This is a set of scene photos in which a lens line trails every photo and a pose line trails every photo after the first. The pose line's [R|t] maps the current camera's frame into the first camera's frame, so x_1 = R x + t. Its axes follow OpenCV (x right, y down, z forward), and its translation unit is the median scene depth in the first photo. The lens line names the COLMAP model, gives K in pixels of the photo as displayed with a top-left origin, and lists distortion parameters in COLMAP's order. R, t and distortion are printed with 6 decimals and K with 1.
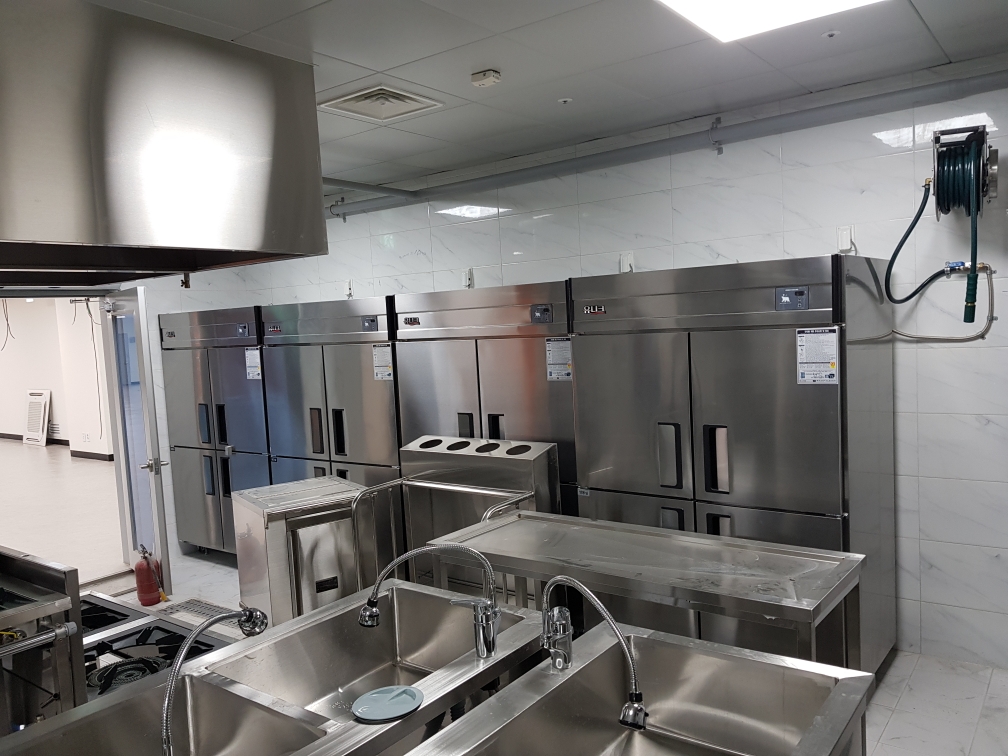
lens RADIAL K [[795.4, 0, 513.2], [0, 795.4, 385.4], [0, 0, 1]] dist [0.040758, -0.049375]
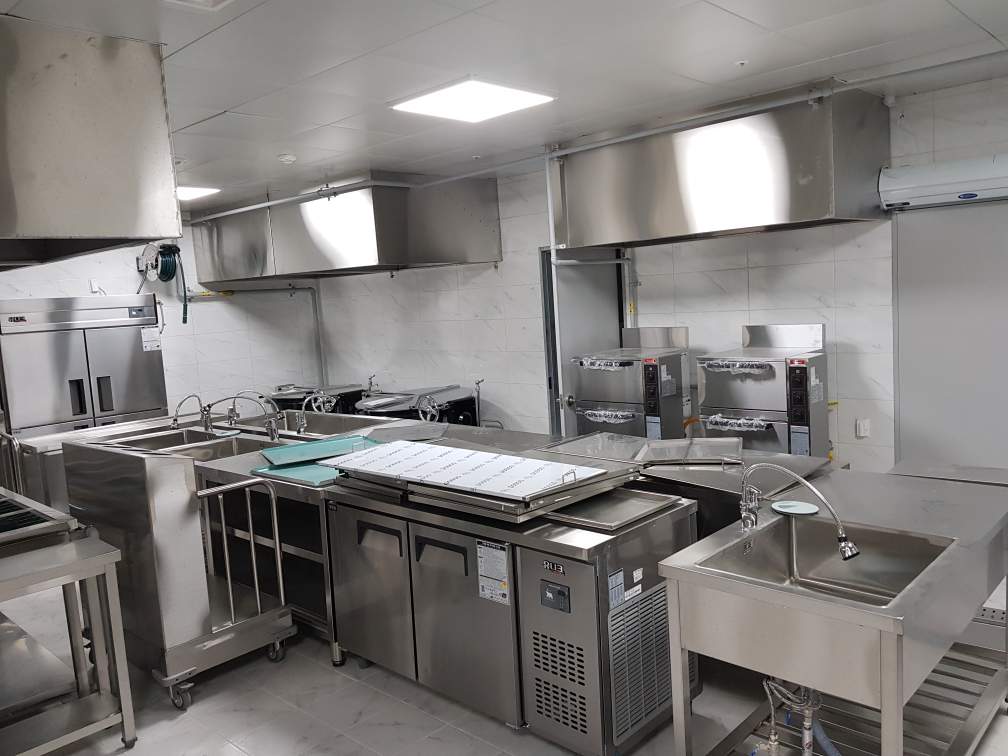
lens RADIAL K [[795.4, 0, 540.3], [0, 795.4, 375.9], [0, 0, 1]] dist [0.040758, -0.049375]
pose [[0.096773, -0.060933, 0.993440, -1.675104], [0.140840, 0.988919, 0.046936, 0.111374], [-0.985291, 0.135374, 0.104282, -0.287120]]
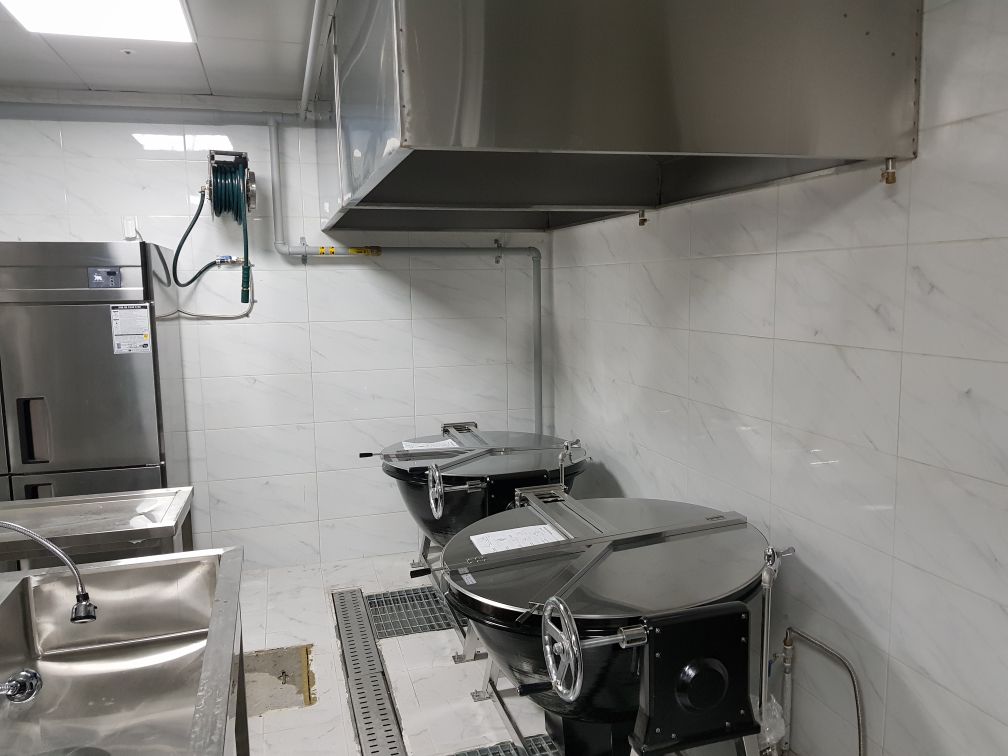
lens RADIAL K [[795.4, 0, 507.7], [0, 795.4, 385.4], [0, 0, 1]] dist [0.040758, -0.049375]
pose [[0.610225, -0.058580, 0.790060, -0.198490], [0.049269, 0.998138, 0.035954, 0.028949], [-0.790695, 0.016986, 0.611975, -0.128987]]
